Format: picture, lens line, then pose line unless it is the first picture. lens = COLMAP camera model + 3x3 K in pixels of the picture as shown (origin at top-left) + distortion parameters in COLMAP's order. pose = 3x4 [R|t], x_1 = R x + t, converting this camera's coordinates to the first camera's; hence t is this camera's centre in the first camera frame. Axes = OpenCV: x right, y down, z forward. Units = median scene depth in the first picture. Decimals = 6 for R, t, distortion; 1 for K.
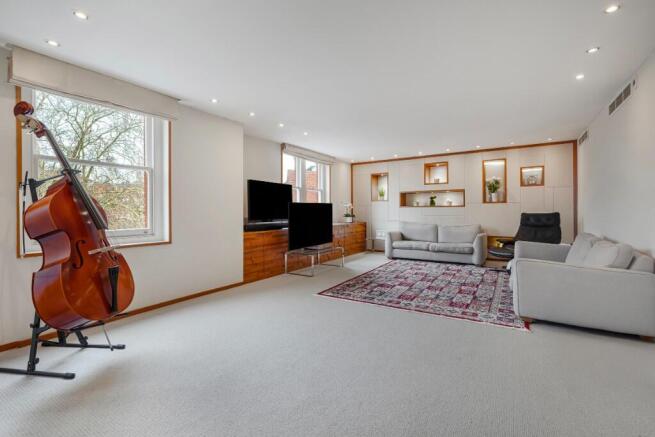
lens RADIAL K [[295.5, 0, 327.5], [0, 295.5, 218.5], [0, 0, 1]] dist [-0.000872, -0.000119]
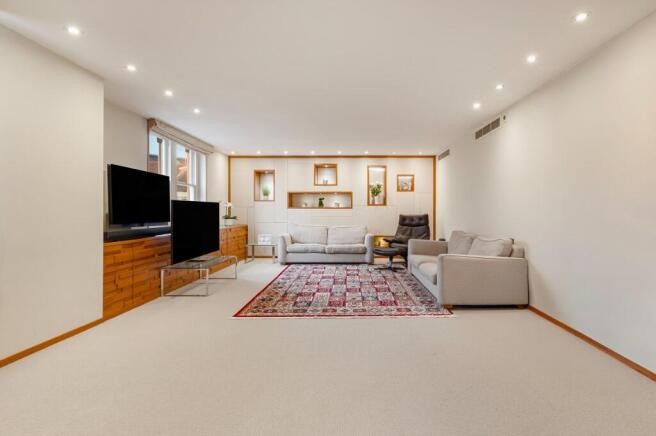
lens RADIAL K [[310.8, 0, 328.0], [0, 310.8, 218.0], [0, 0, 1]] dist [0.001147, 0.000062]
pose [[0.841145, -0.003846, 0.540797, -0.214184], [0.008152, 0.999951, -0.005568, -0.001048], [-0.540749, 0.009092, 0.841135, 0.128739]]
